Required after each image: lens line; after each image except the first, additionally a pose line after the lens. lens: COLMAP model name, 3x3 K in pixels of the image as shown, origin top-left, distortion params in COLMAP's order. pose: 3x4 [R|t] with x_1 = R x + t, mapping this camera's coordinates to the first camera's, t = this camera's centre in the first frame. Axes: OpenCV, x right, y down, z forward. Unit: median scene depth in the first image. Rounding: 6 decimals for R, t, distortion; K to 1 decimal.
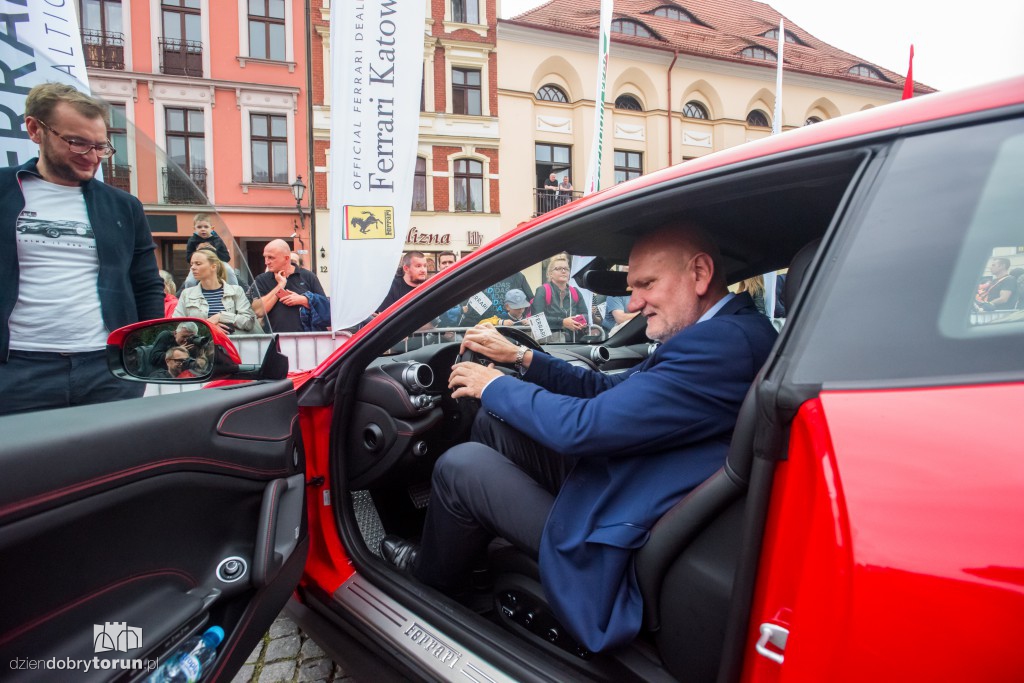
lens RADIAL K [[494.7, 0, 512.0], [0, 494.7, 341.5], [0, 0, 1]] dist [-0.067522, 0.027112]
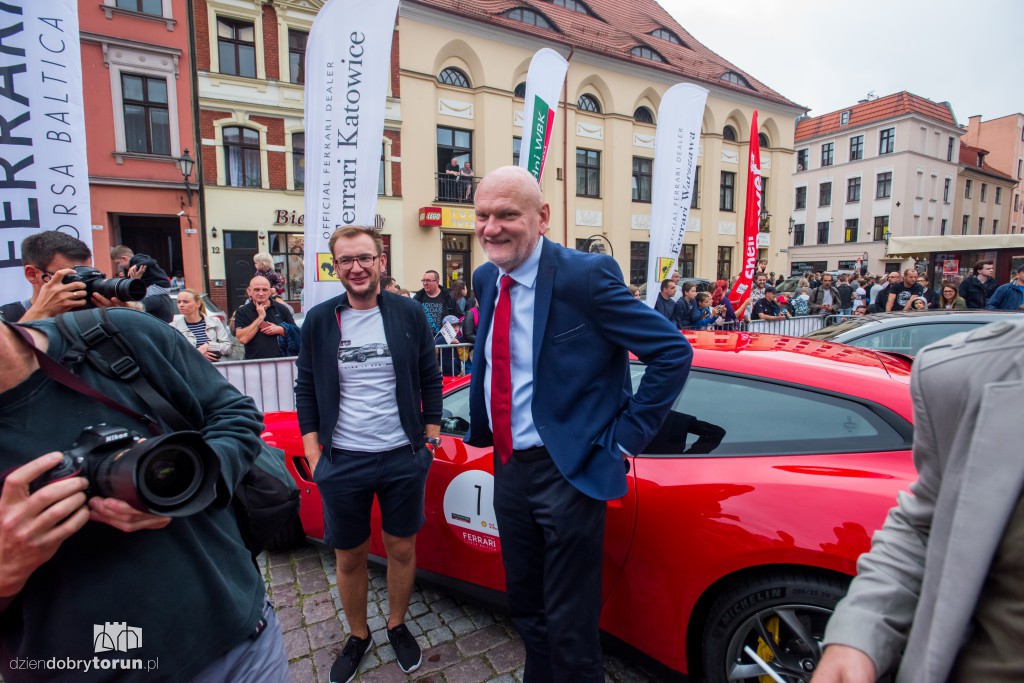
lens RADIAL K [[508.4, 0, 512.0], [0, 508.4, 341.5], [0, 0, 1]] dist [-0.059020, 0.024421]
pose [[0.975616, -0.009860, 0.219264, -0.038970], [-0.004241, 0.997957, 0.063745, -0.036269], [-0.219444, -0.063121, 0.973581, -0.080502]]
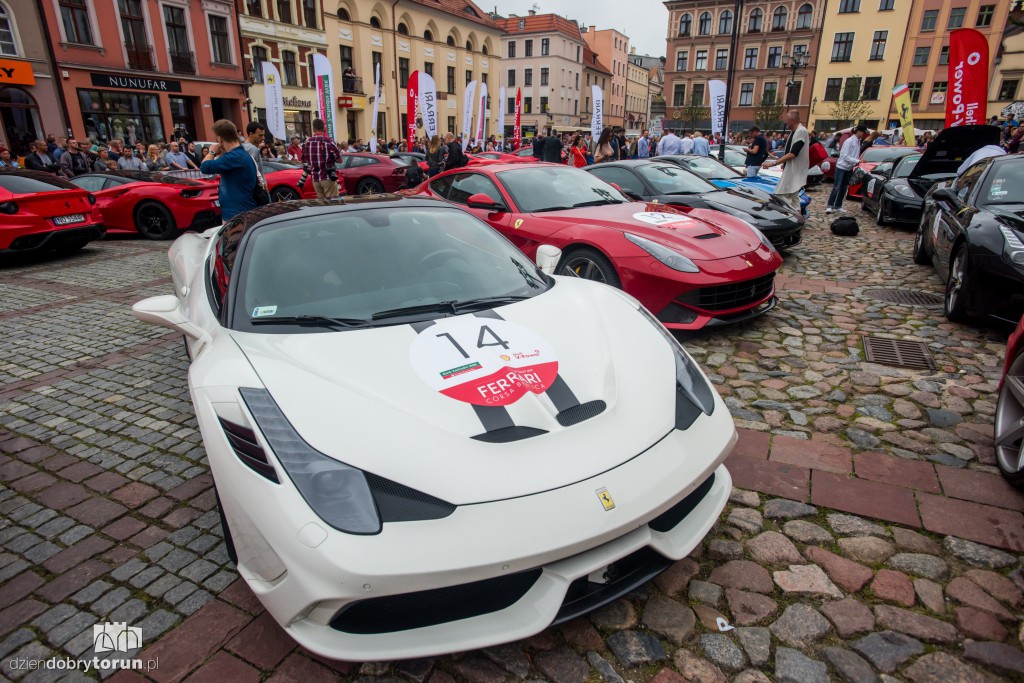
lens RADIAL K [[585.4, 0, 512.0], [0, 585.4, 341.5], [0, 0, 1]] dist [-0.044997, 0.034709]
pose [[0.687625, -0.212800, 0.694182, -1.396002], [0.013204, 0.959593, 0.281082, 0.043344], [-0.725946, -0.184113, 0.662650, -1.199440]]
